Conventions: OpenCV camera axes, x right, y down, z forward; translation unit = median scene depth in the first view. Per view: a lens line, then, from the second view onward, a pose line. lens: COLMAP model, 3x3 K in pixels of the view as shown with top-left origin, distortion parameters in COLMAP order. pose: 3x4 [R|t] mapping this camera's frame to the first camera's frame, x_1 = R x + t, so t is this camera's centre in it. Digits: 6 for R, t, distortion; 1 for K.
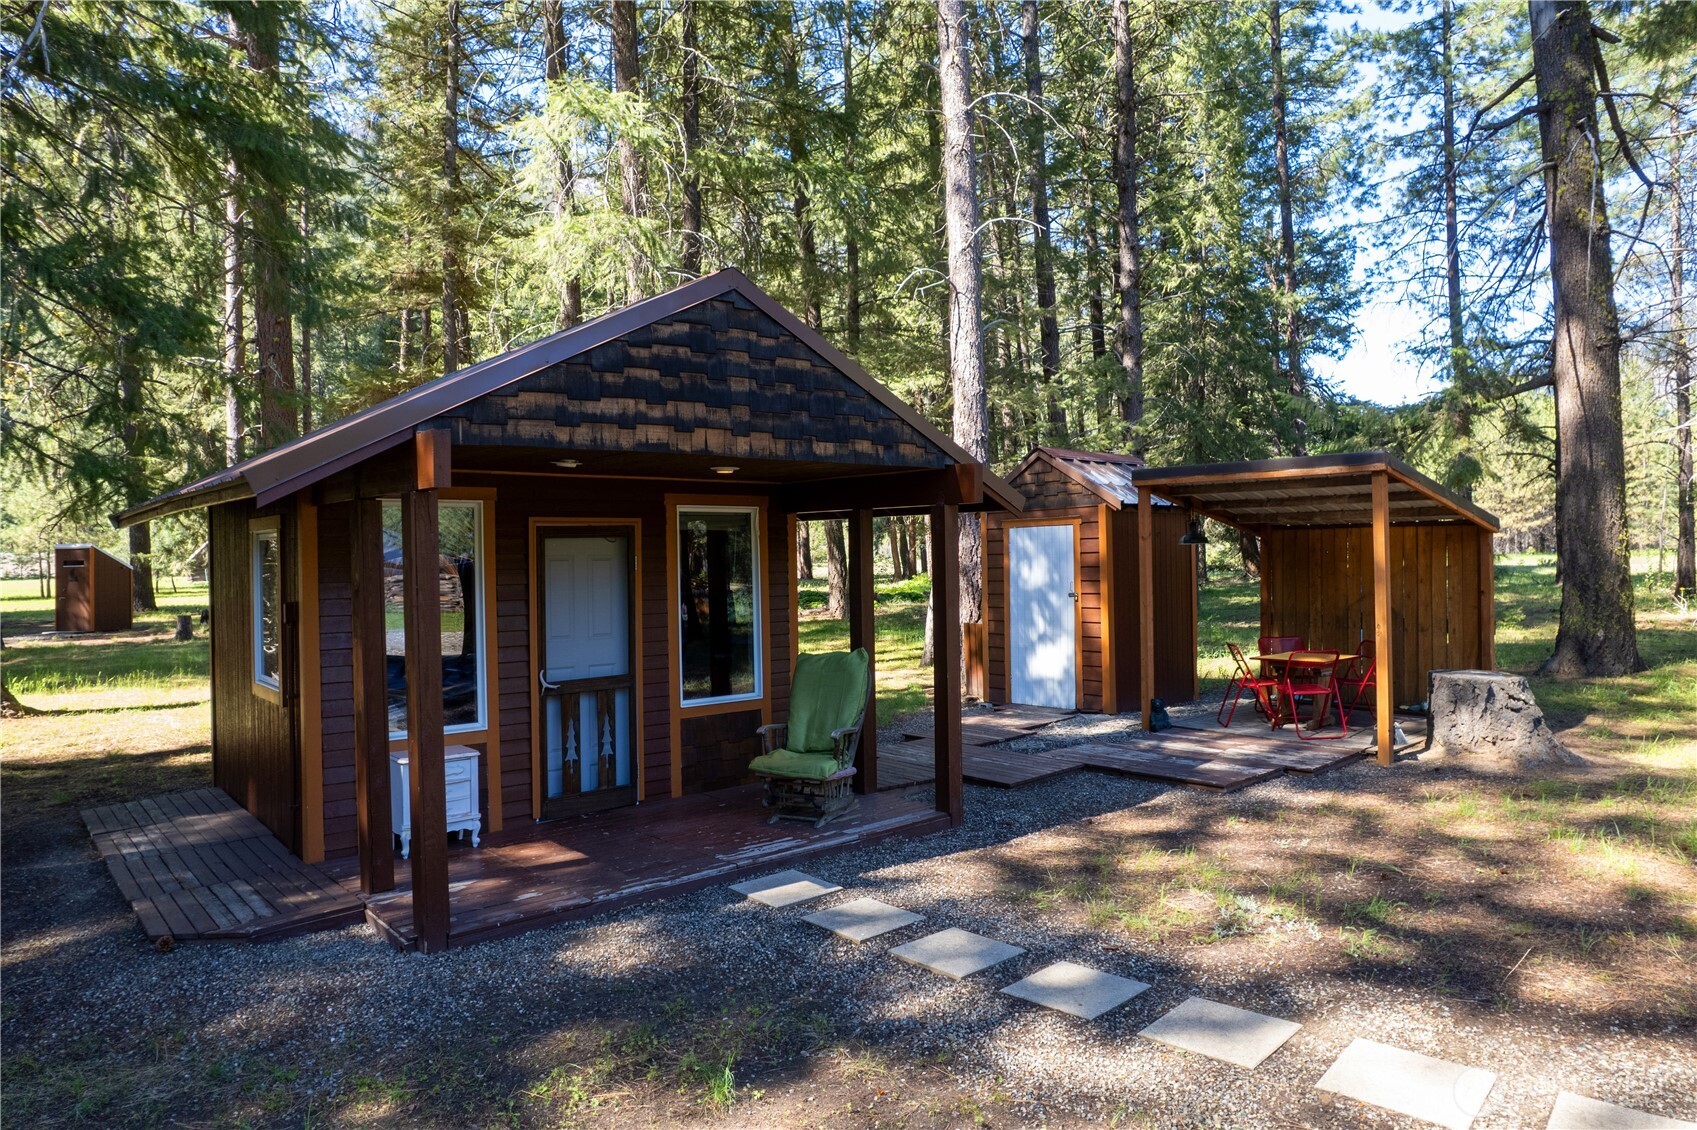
lens RADIAL K [[1086.4, 0, 845.3], [0, 1086.4, 556.0], [0, 0, 1]] dist [-0.078938, 0.074789]
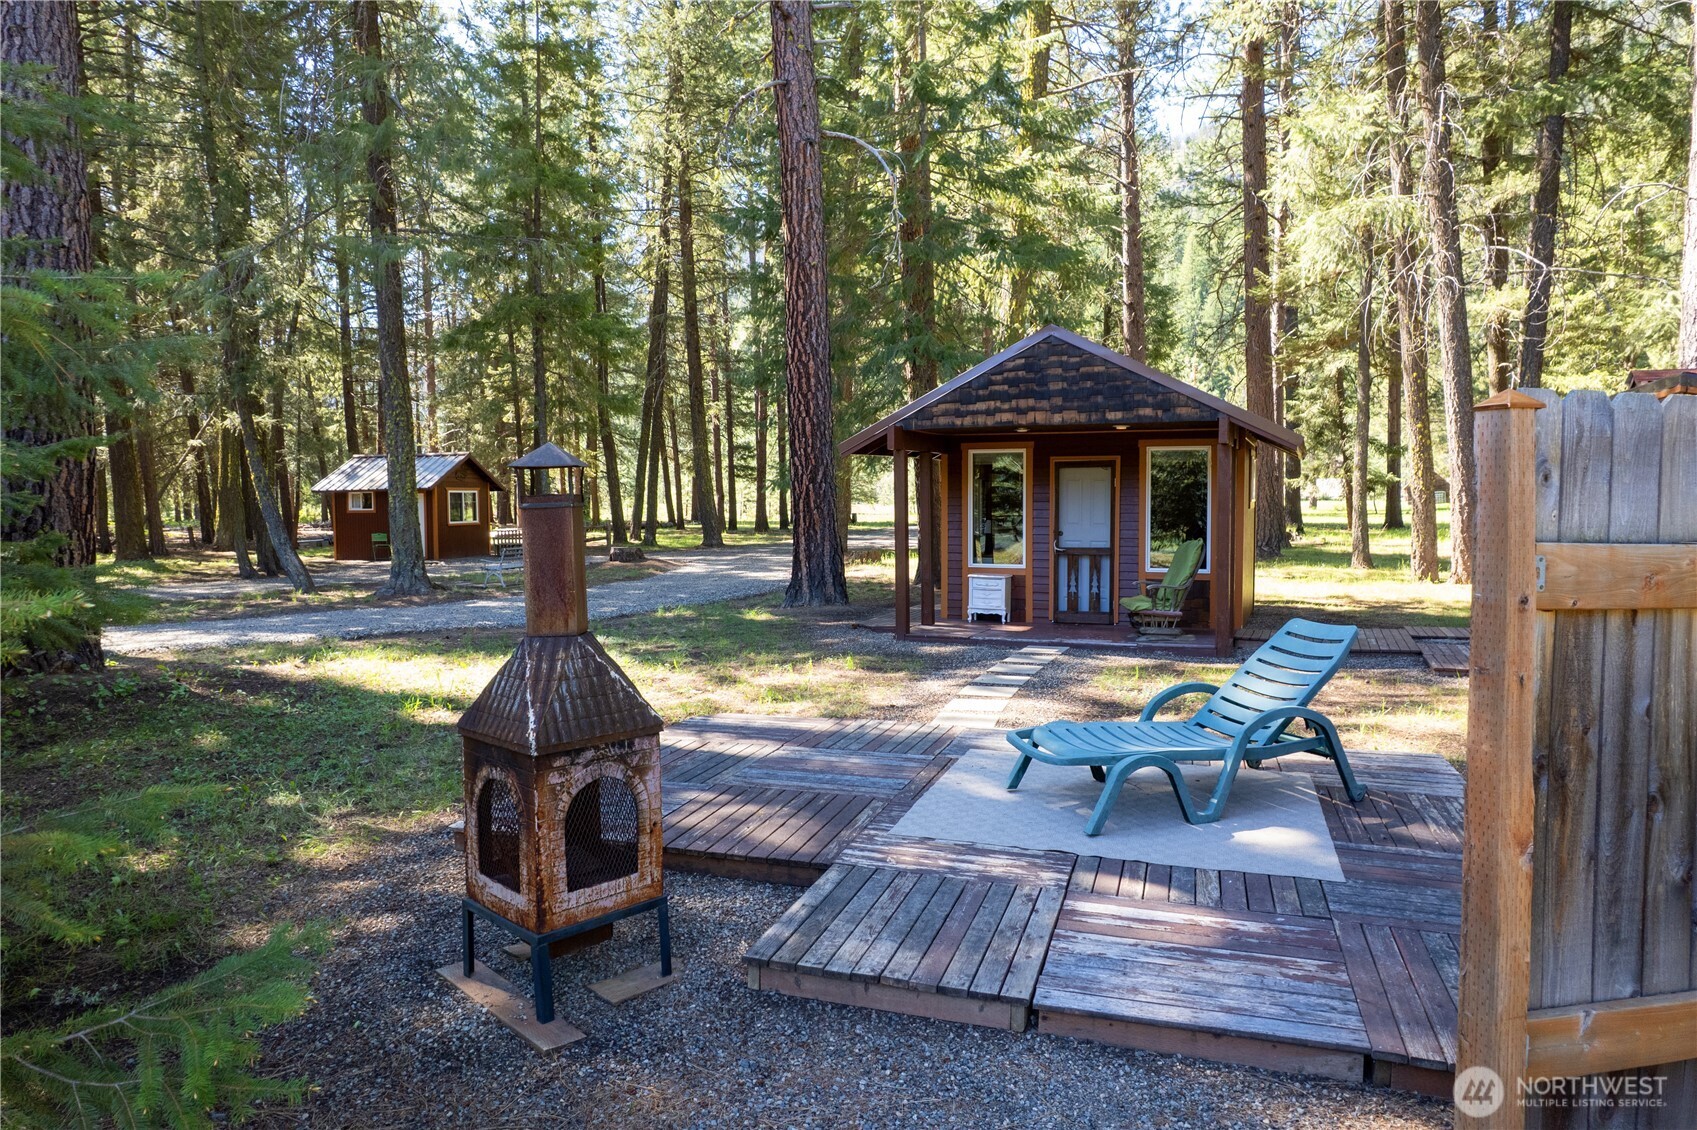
lens RADIAL K [[1086.4, 0, 845.3], [0, 1086.4, 556.0], [0, 0, 1]] dist [-0.078938, 0.074789]
pose [[0.432269, 0.065629, -0.899353, 1.394316], [-0.003914, 0.997475, 0.070909, 0.003584], [0.901736, -0.027132, 0.431434, -0.135072]]
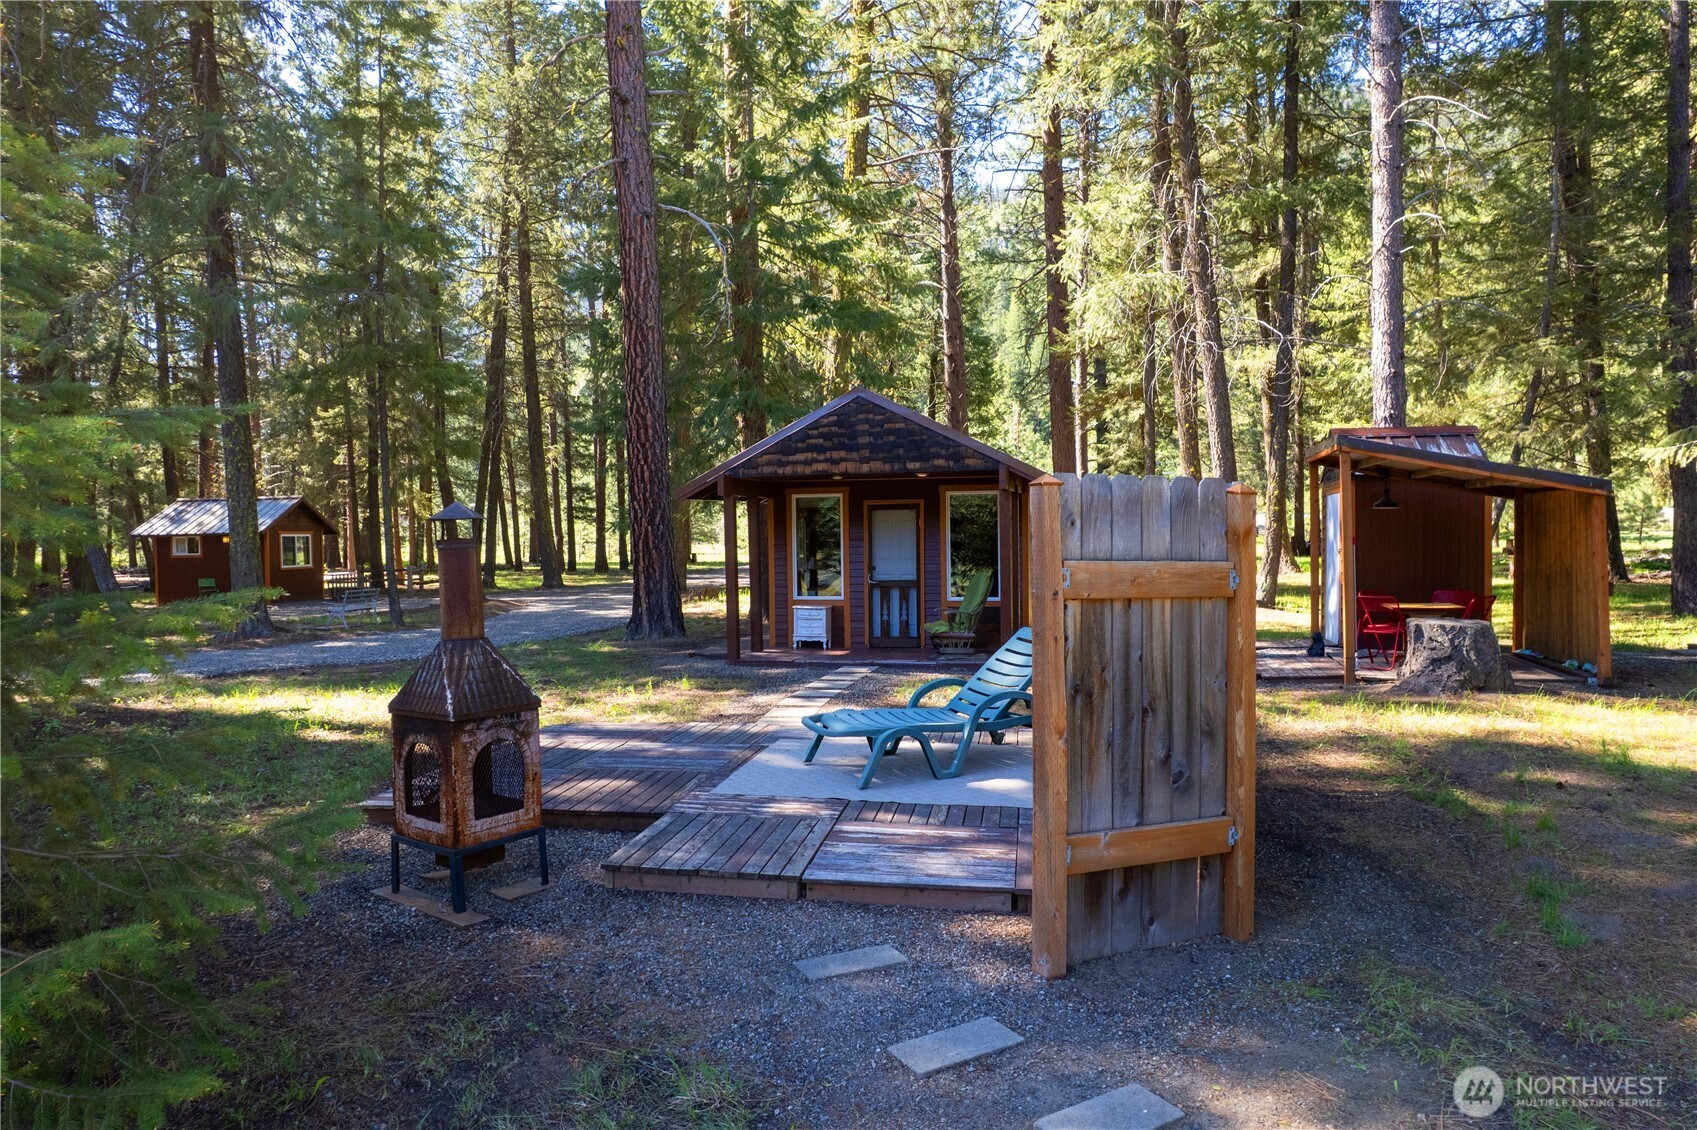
lens RADIAL K [[1086.4, 0, 845.3], [0, 1086.4, 556.0], [0, 0, 1]] dist [-0.078938, 0.074789]
pose [[0.558683, 0.027103, -0.828938, 1.620185], [0.002548, 0.999405, 0.034394, -0.001298], [0.829378, -0.021327, 0.558281, -0.230775]]
